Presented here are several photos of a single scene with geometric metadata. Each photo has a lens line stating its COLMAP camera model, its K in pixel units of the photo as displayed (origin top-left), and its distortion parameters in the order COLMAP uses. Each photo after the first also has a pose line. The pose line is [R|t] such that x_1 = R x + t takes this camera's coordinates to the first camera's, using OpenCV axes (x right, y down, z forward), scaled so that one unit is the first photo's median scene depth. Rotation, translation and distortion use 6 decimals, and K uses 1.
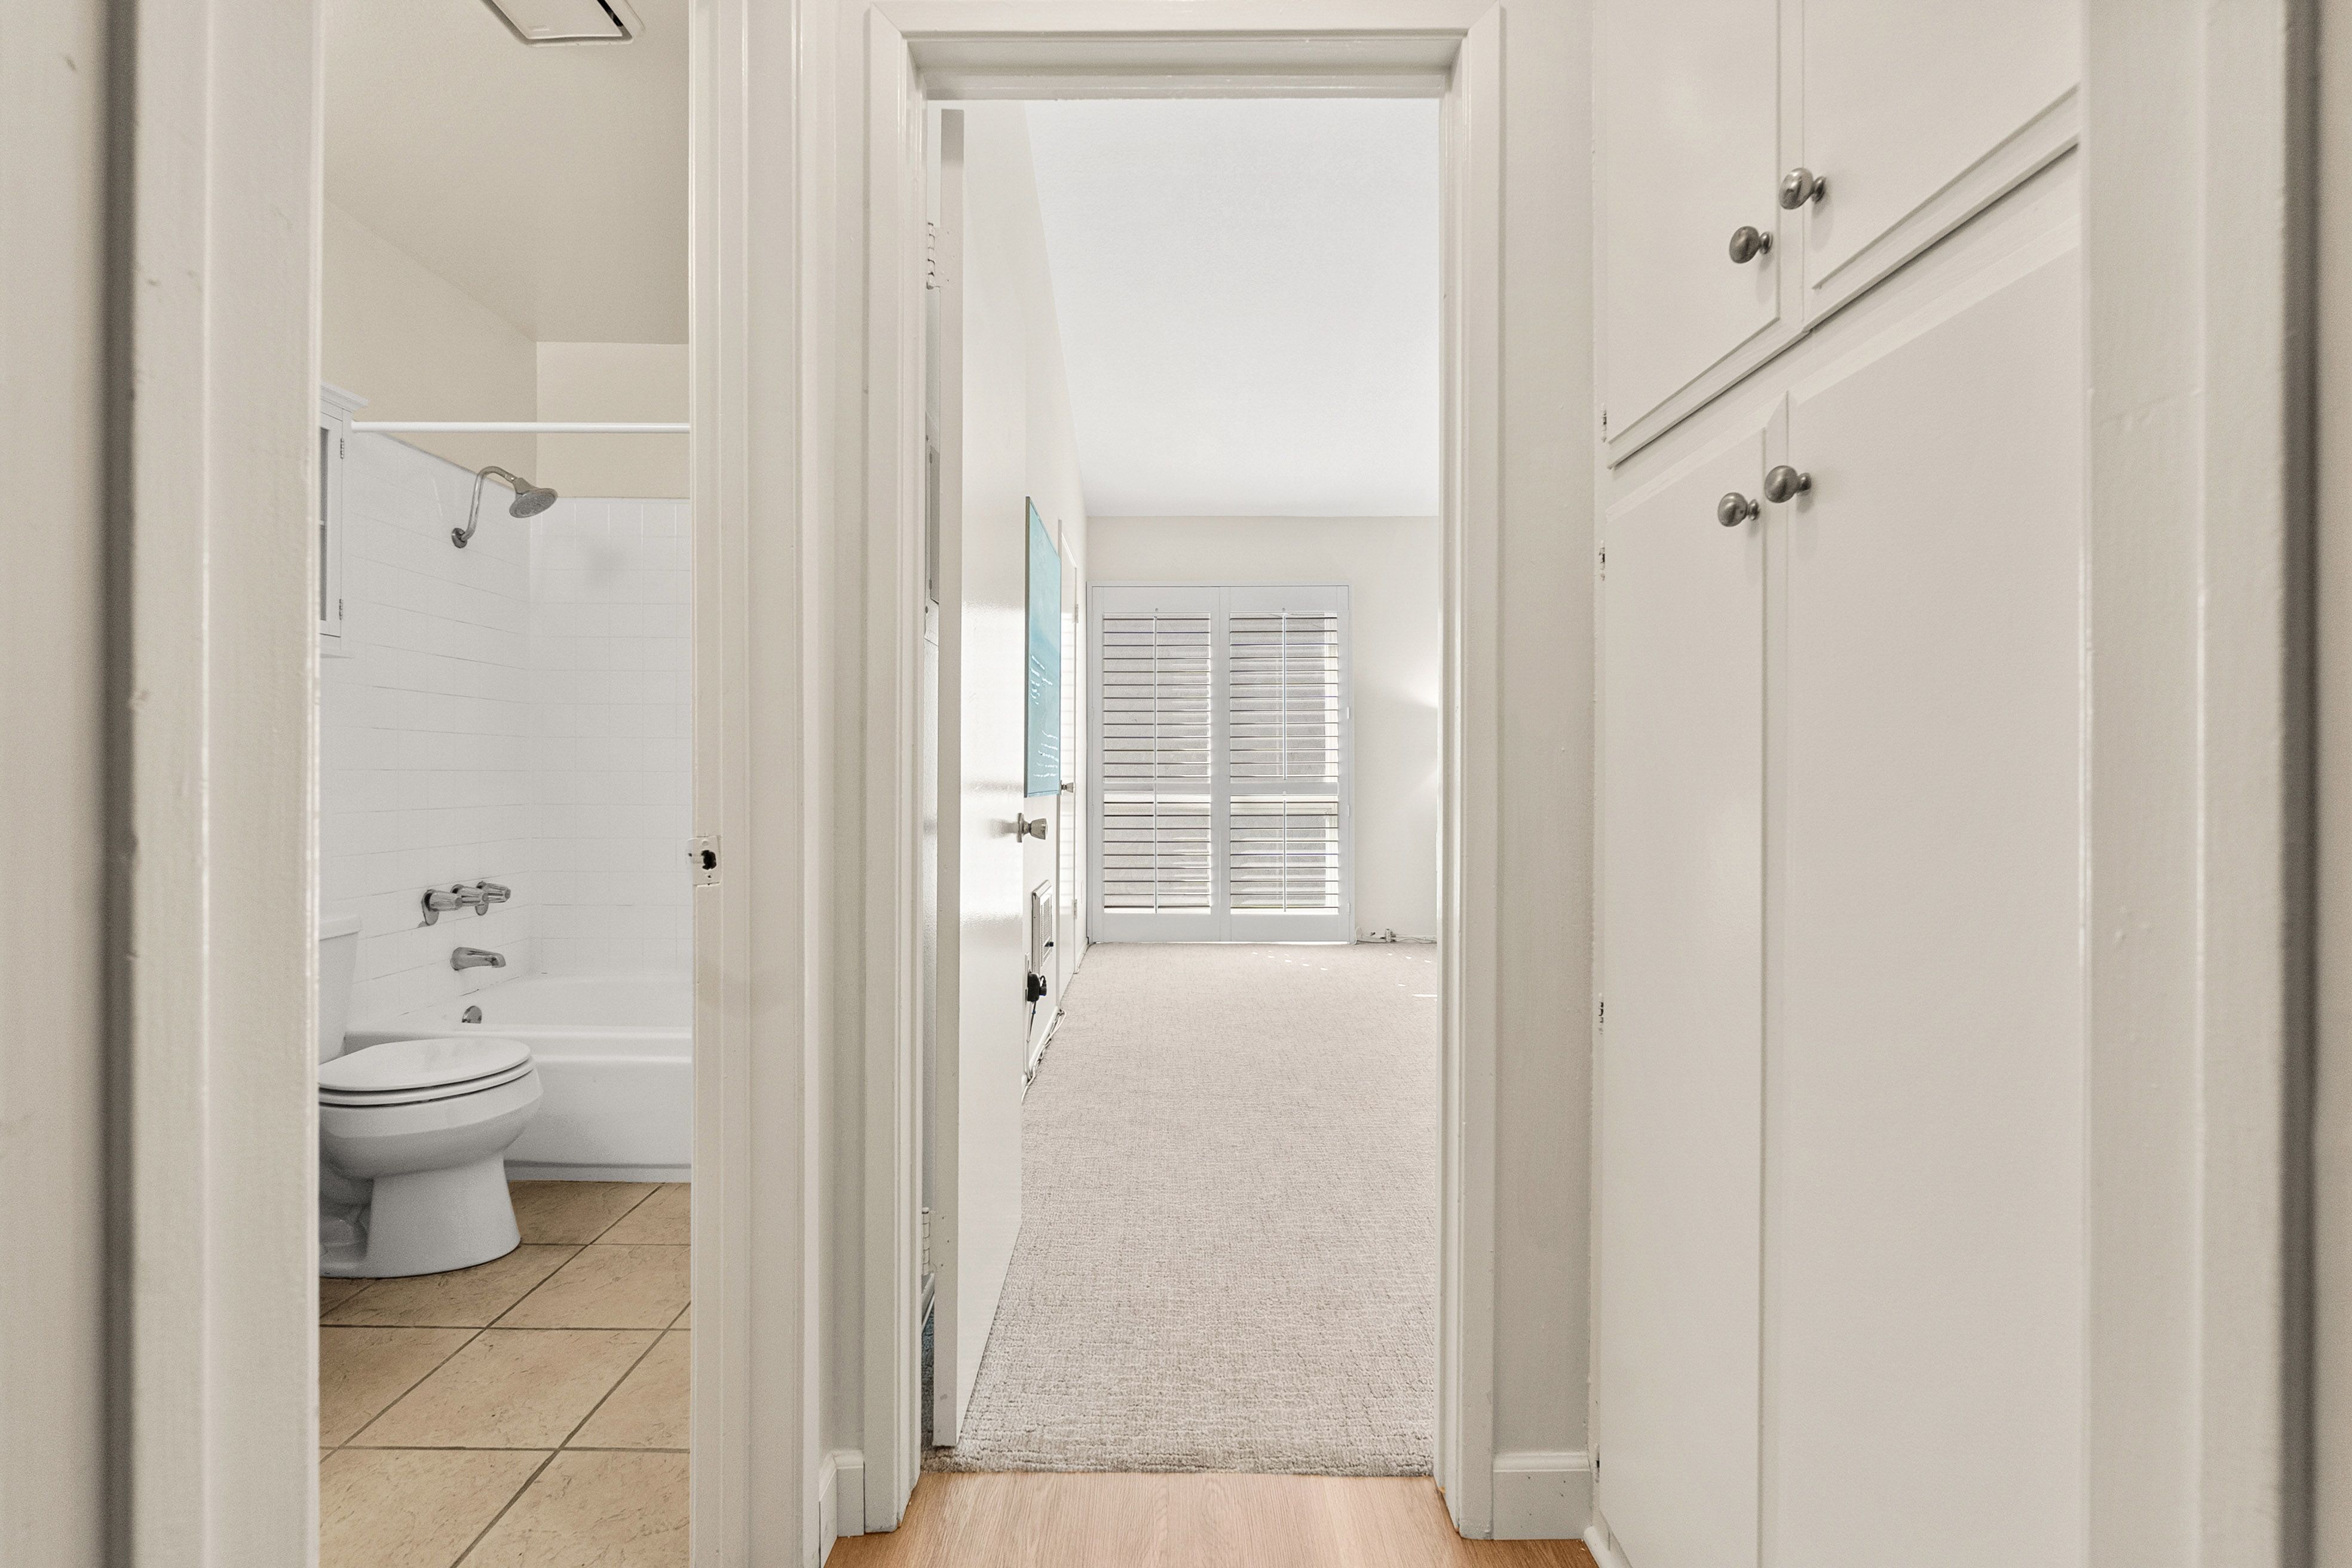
lens RADIAL K [[1018.8, 0, 1155.7], [0, 1018.8, 796.7], [0, 0, 1]] dist [-0.004315, 0.000578]
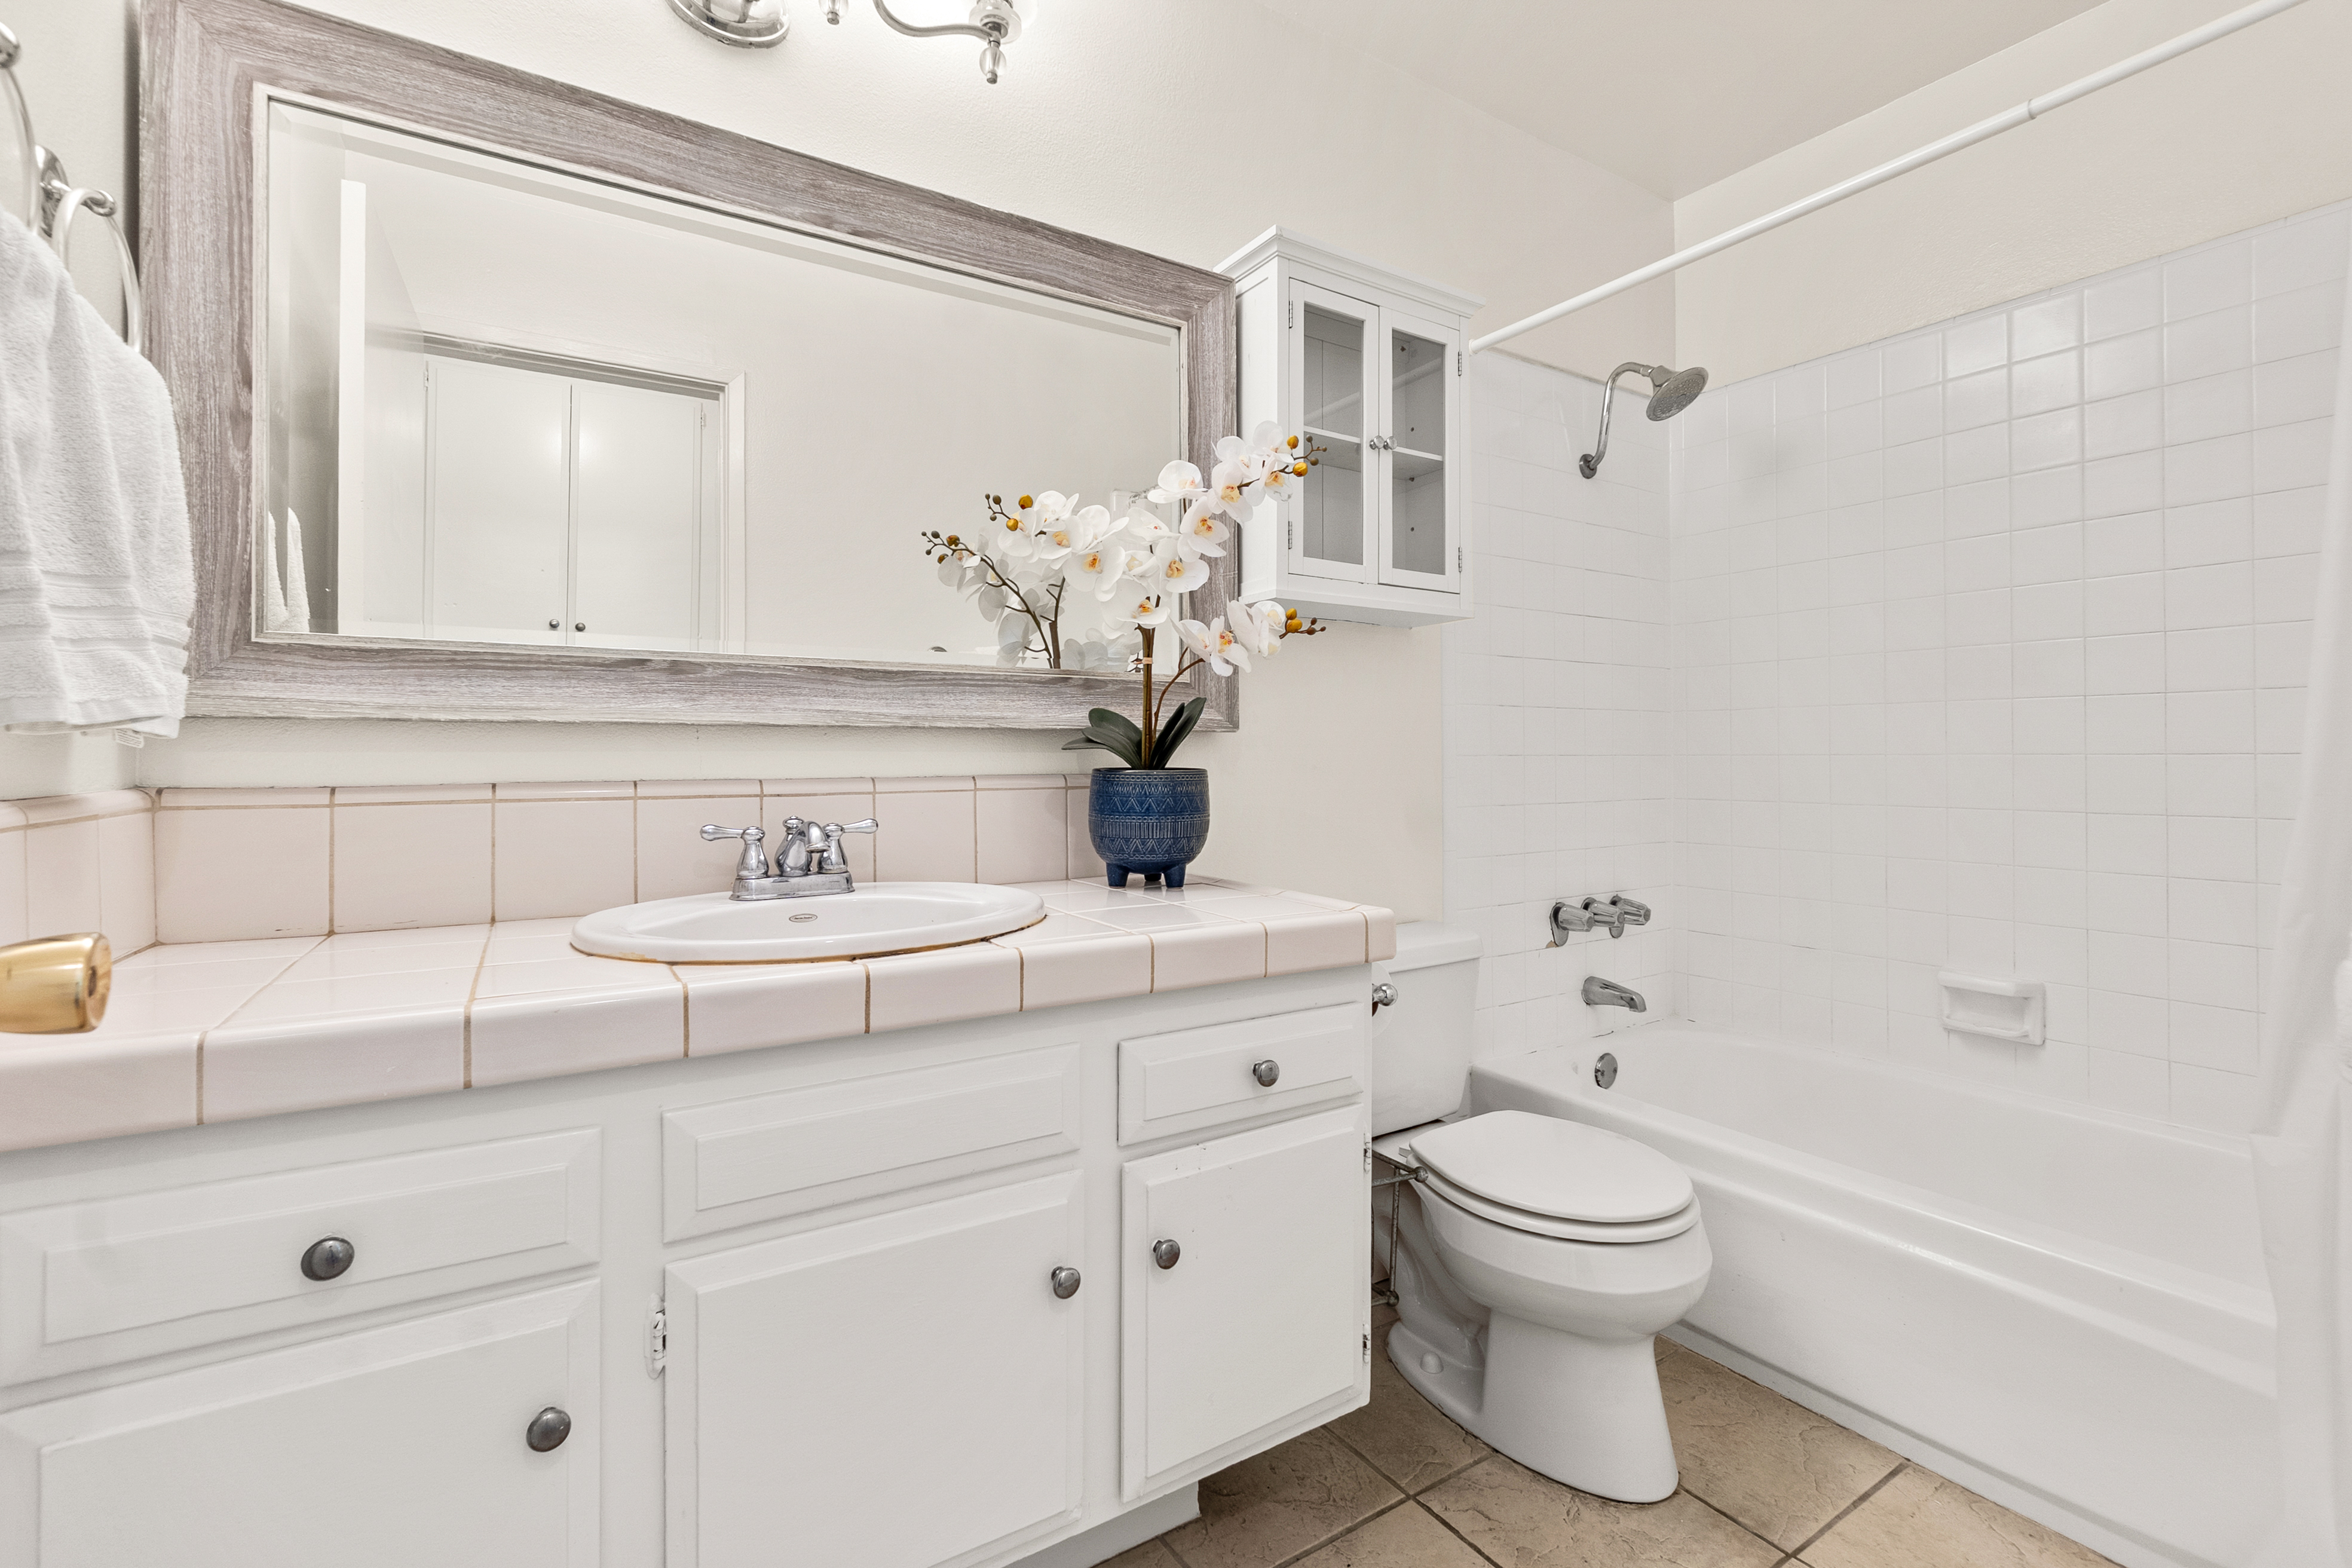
lens RADIAL K [[1034.2, 0, 1165.3], [0, 1034.2, 717.9], [0, 0, 1]] dist [-0.002720, 0.001179]
pose [[0.548877, -0.038533, -0.835015, -0.192060], [-0.016213, 0.998258, -0.056723, -0.003637], [0.835746, 0.044672, 0.547296, 0.280284]]
